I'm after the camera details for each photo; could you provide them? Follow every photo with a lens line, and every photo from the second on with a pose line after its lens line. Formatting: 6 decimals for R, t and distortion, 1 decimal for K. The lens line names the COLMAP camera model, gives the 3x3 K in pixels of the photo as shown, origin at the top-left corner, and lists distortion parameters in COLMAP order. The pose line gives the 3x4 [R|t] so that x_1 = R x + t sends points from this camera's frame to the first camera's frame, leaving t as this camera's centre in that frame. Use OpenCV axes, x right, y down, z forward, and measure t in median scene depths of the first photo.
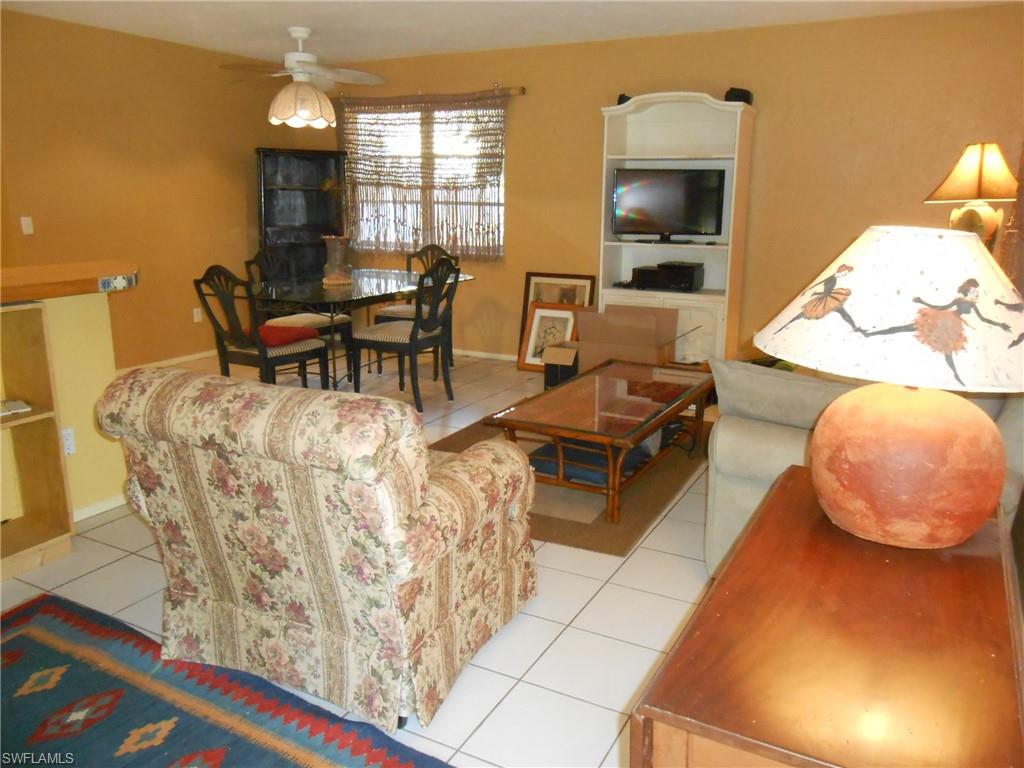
lens RADIAL K [[797.7, 0, 516.8], [0, 797.7, 383.2], [0, 0, 1]] dist [0.031201, 0.004629]
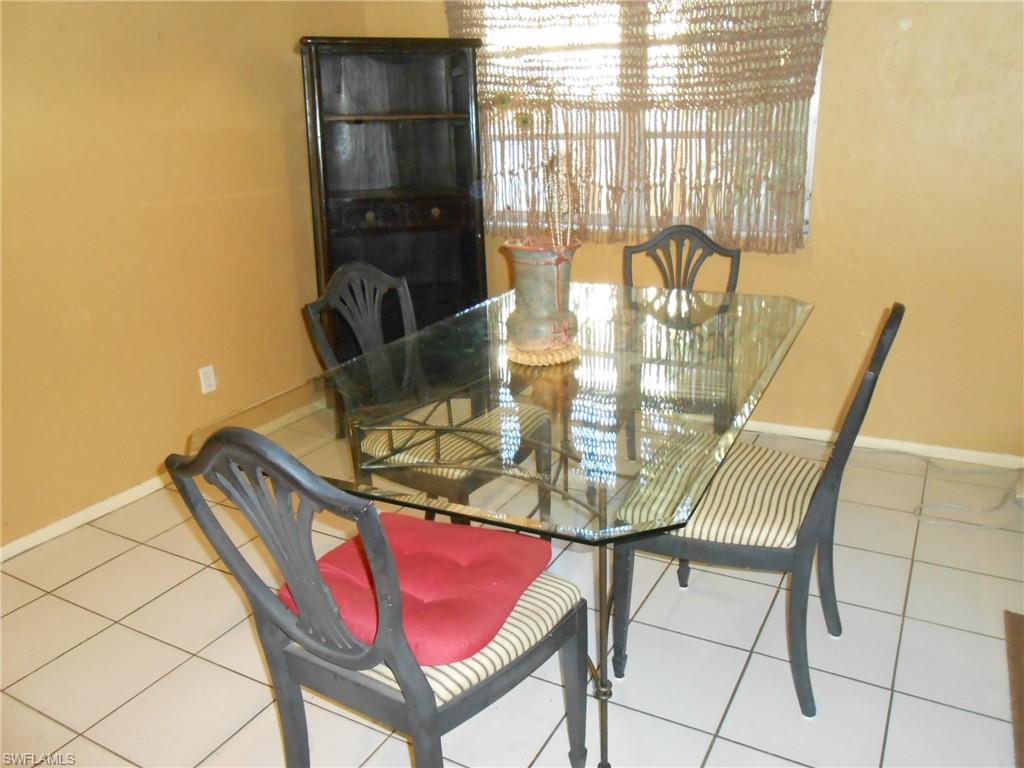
lens RADIAL K [[776.5, 0, 533.0], [0, 776.5, 384.1], [0, 0, 1]] dist [0.009617, 0.002668]
pose [[0.999209, -0.036849, -0.014928, -0.178421], [0.038179, 0.994092, 0.101608, -0.121250], [0.011096, -0.102098, 0.994712, 0.488374]]
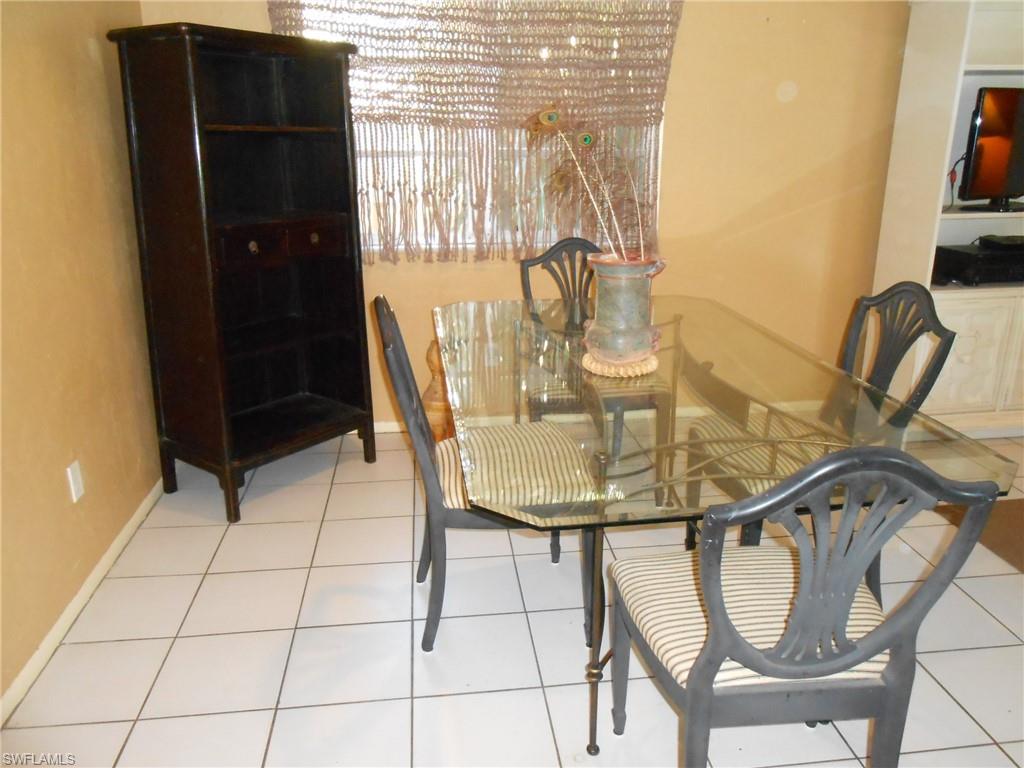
lens RADIAL K [[797.7, 0, 516.8], [0, 797.7, 383.2], [0, 0, 1]] dist [0.031201, 0.004629]
pose [[0.815027, -0.190044, 0.547371, -0.422984], [0.142384, 0.981405, 0.128731, -0.144947], [-0.561657, -0.026983, 0.826930, 0.558725]]
